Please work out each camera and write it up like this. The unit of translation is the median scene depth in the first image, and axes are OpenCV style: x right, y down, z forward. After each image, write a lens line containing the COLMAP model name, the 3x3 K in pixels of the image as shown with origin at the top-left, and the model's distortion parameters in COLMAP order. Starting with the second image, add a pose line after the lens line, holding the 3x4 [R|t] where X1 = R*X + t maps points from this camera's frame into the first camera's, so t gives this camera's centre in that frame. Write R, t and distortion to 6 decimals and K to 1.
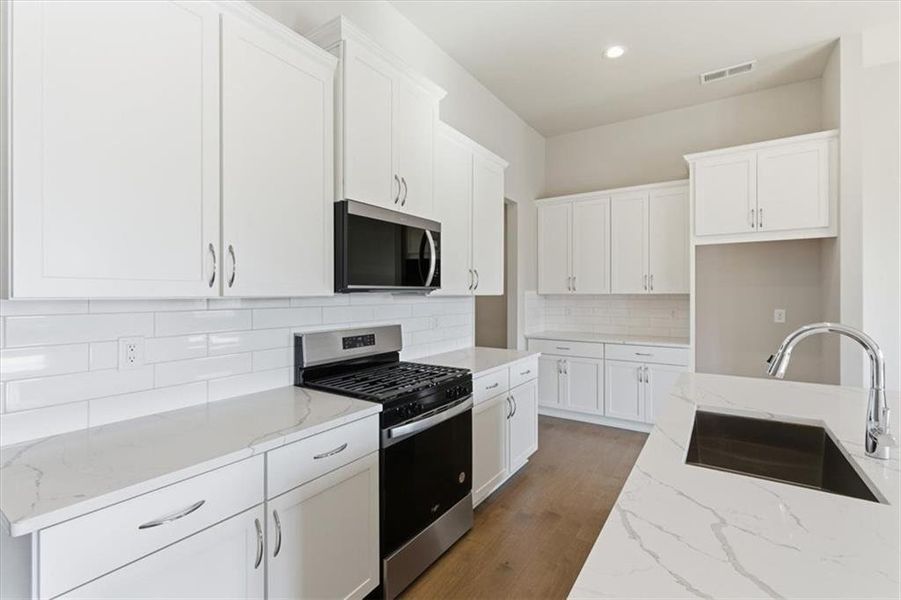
lens RADIAL K [[402.6, 0, 447.4], [0, 402.6, 294.5], [0, 0, 1]] dist [-0.000146, -0.000155]
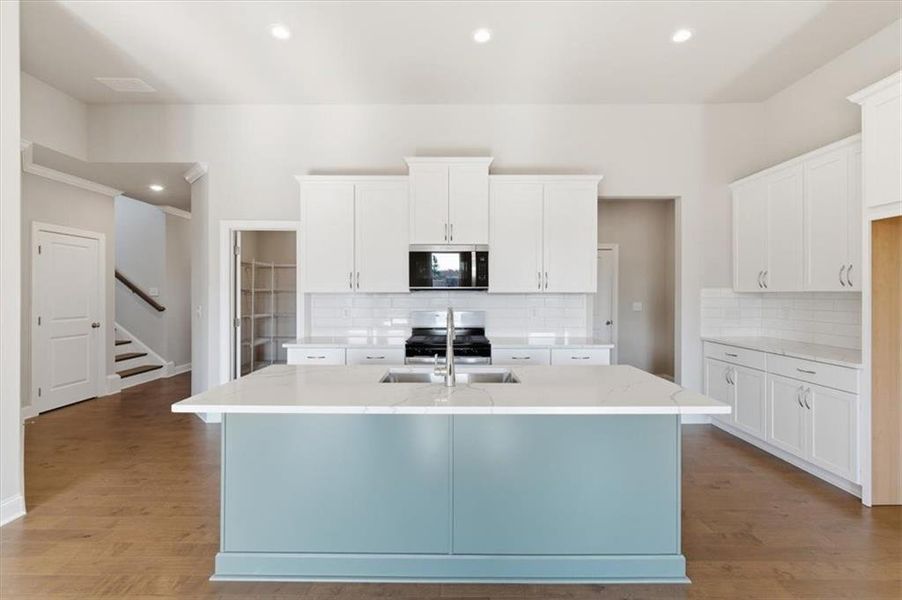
lens RADIAL K [[403.0, 0, 447.9], [0, 403.0, 294.5], [0, 0, 1]] dist [-0.000146, -0.000155]
pose [[0.555810, 0.005027, -0.831294, 0.950117], [-0.002925, 0.999987, 0.004091, 0.003816], [0.831305, 0.000158, 0.555817, 0.019094]]
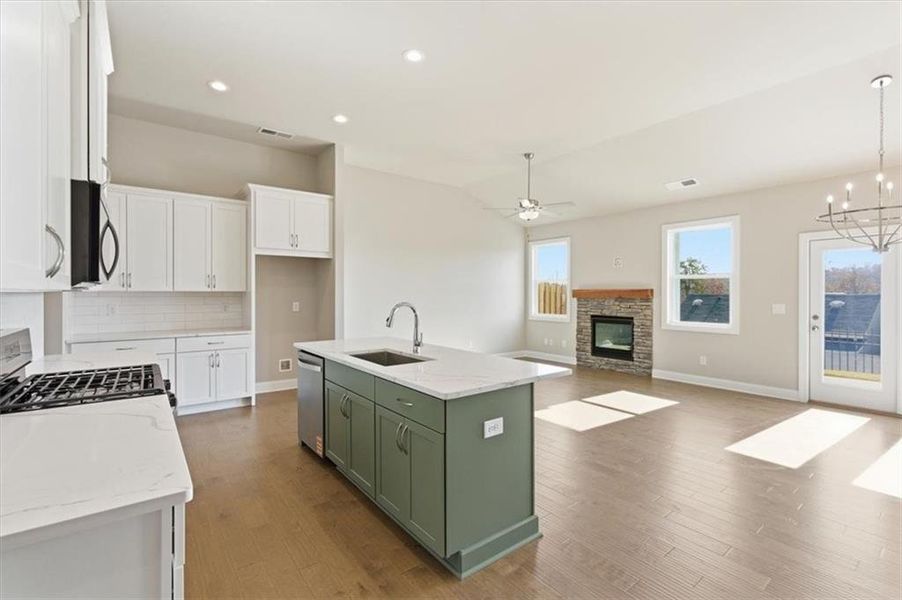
lens RADIAL K [[403.0, 0, 447.9], [0, 403.0, 294.5], [0, 0, 1]] dist [-0.000146, -0.000155]
pose [[0.316093, -0.001148, 0.948727, -0.517215], [-0.000581, 0.999999, 0.001404, 0.007307], [-0.948728, -0.000995, 0.316092, -0.010092]]
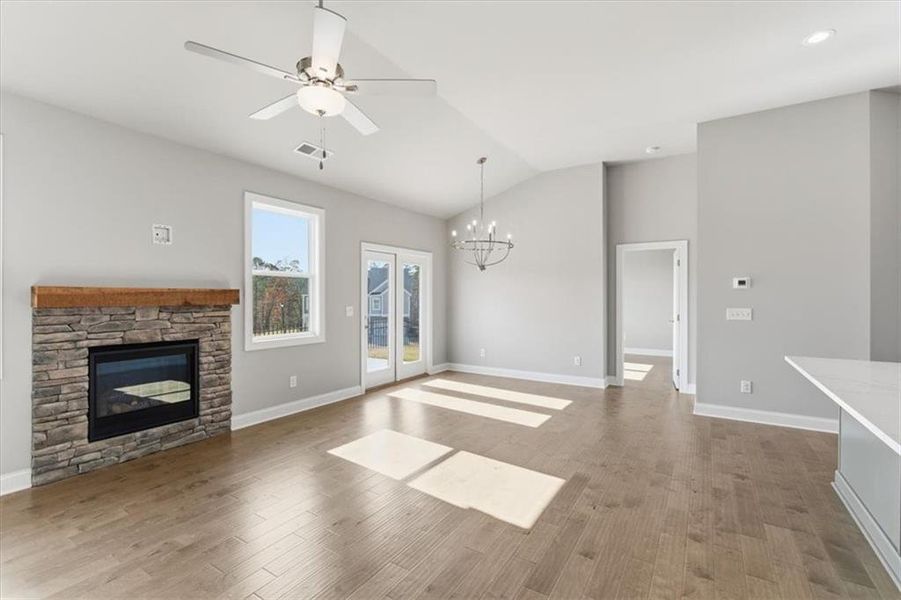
lens RADIAL K [[408.3, 0, 447.1], [0, 408.3, 296.4], [0, 0, 1]] dist [0.000814, 0.001094]
pose [[-0.999649, 0.000644, -0.026487, 1.162608], [0.000623, 0.999999, 0.000790, 0.004139], [0.026487, 0.000773, -0.999649, 0.995264]]
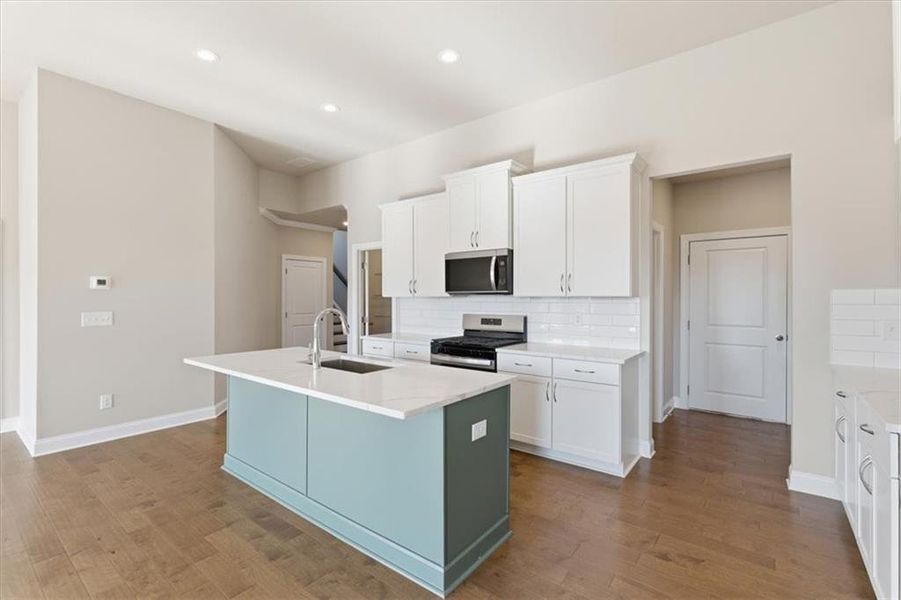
lens RADIAL K [[408.3, 0, 447.1], [0, 408.3, 296.4], [0, 0, 1]] dist [0.000814, 0.001094]
pose [[-0.075346, 0.000799, -0.997157, 1.246277], [0.001222, 0.999999, 0.000709, 0.001064], [0.997157, -0.001165, -0.075347, 0.722764]]
